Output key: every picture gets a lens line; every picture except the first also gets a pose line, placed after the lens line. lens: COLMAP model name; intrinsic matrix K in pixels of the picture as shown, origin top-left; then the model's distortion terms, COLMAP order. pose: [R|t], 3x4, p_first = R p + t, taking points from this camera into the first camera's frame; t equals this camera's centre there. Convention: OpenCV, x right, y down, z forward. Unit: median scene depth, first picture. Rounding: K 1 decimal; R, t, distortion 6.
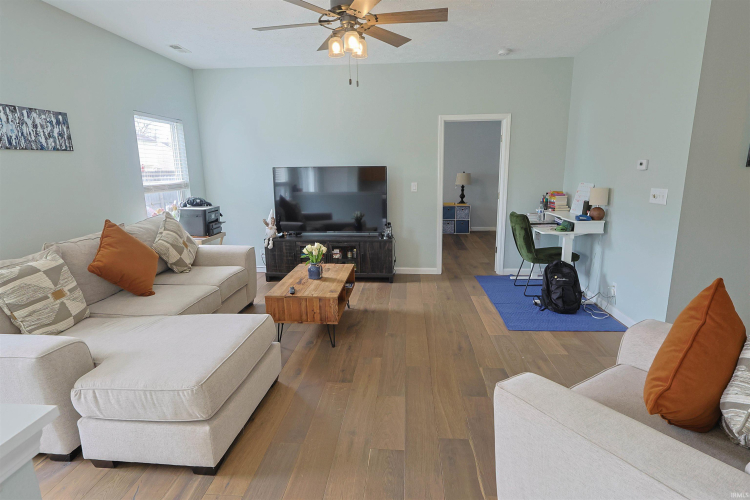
lens RADIAL K [[392.5, 0, 379.0], [0, 392.5, 247.0], [0, 0, 1]] dist [0.001060, -0.000587]
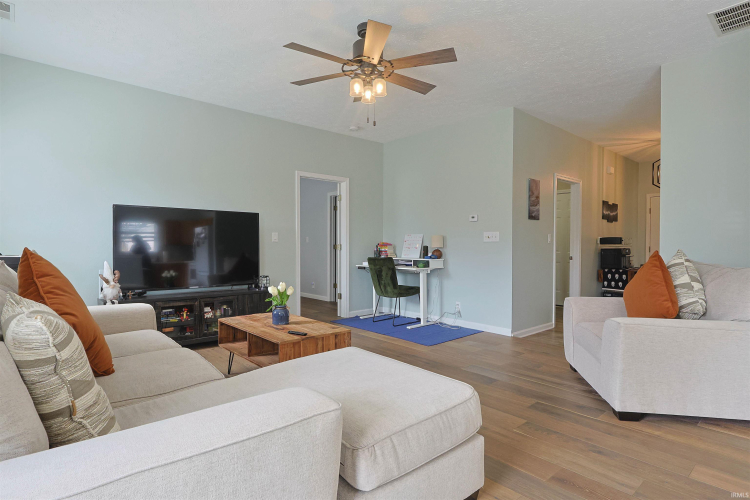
lens RADIAL K [[392.5, 0, 371.5], [0, 392.5, 248.3], [0, 0, 1]] dist [0.001060, -0.000587]
pose [[0.698053, 0.009019, 0.715989, -0.670141], [0.129768, 0.981770, -0.138884, 0.064192], [-0.704189, 0.189861, 0.684157, 0.249444]]
